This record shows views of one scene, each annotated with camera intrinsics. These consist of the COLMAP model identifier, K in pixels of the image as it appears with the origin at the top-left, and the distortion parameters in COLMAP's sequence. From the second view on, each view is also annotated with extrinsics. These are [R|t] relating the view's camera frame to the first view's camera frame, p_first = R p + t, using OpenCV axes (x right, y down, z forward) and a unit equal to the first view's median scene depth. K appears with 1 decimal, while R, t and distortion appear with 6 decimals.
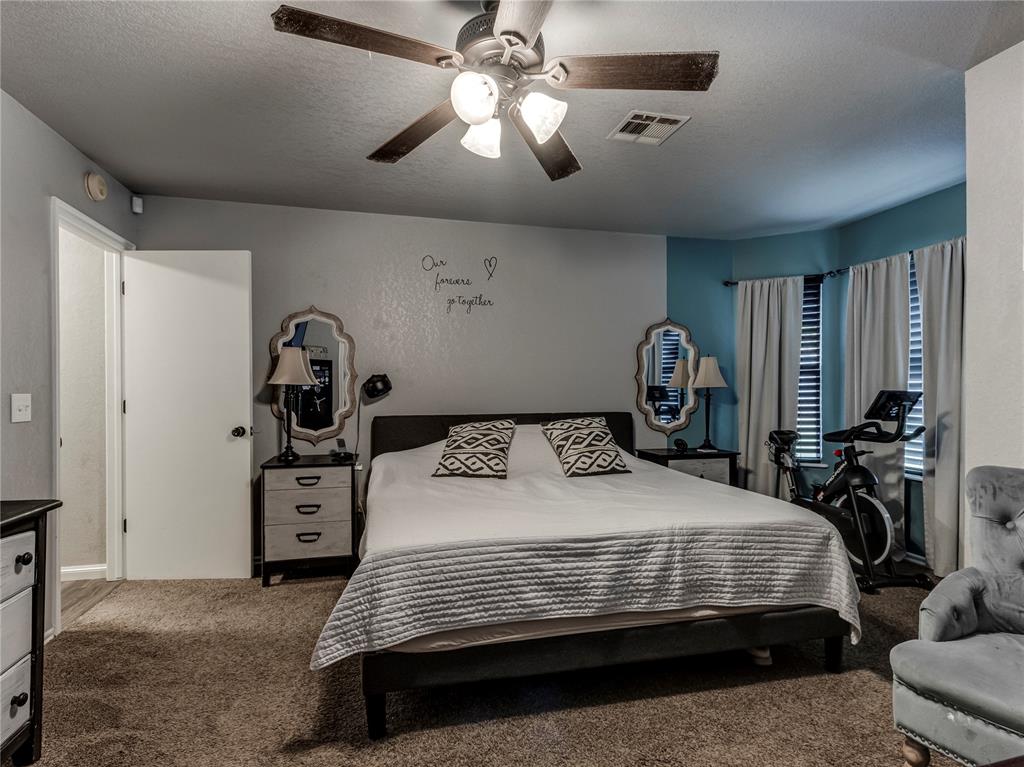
lens RADIAL K [[519.3, 0, 511.8], [0, 519.3, 389.8], [0, 0, 1]] dist [0.000981, 0.000346]
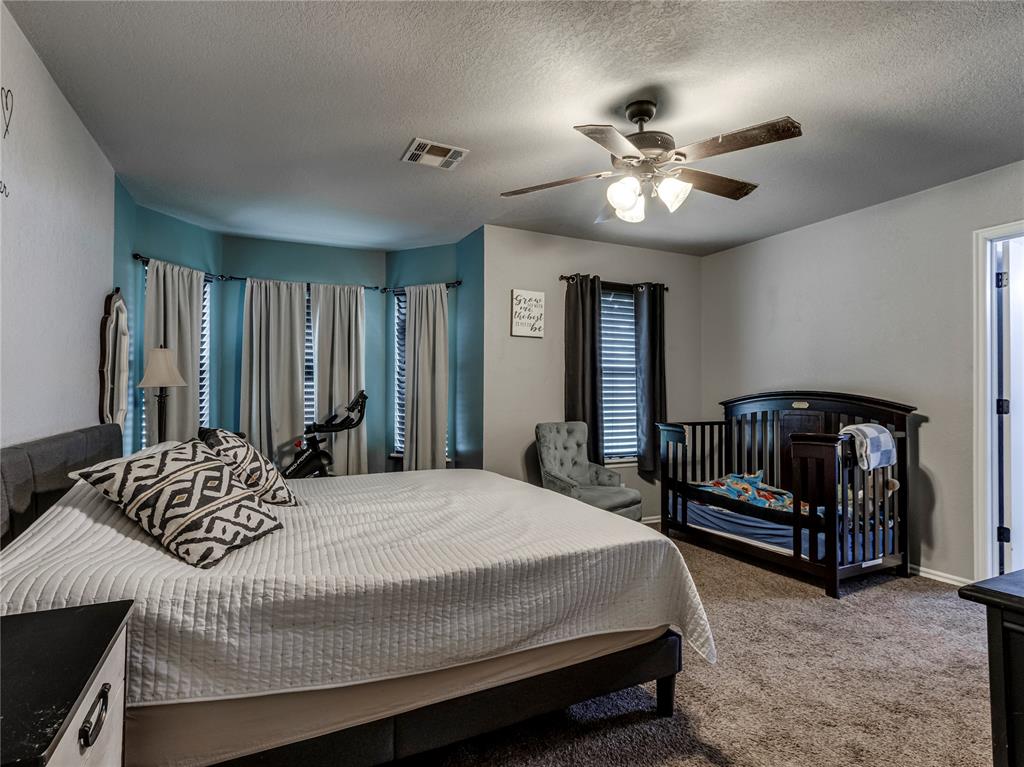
lens RADIAL K [[540.0, 0, 519.5], [0, 540.0, 400.5], [0, 0, 1]] dist [0.003678, -0.000668]
pose [[-0.216463, -0.017847, 0.976128, -0.716205], [0.002618, 0.999819, 0.018861, 0.001632], [-0.976287, 0.006638, -0.216377, 0.835384]]
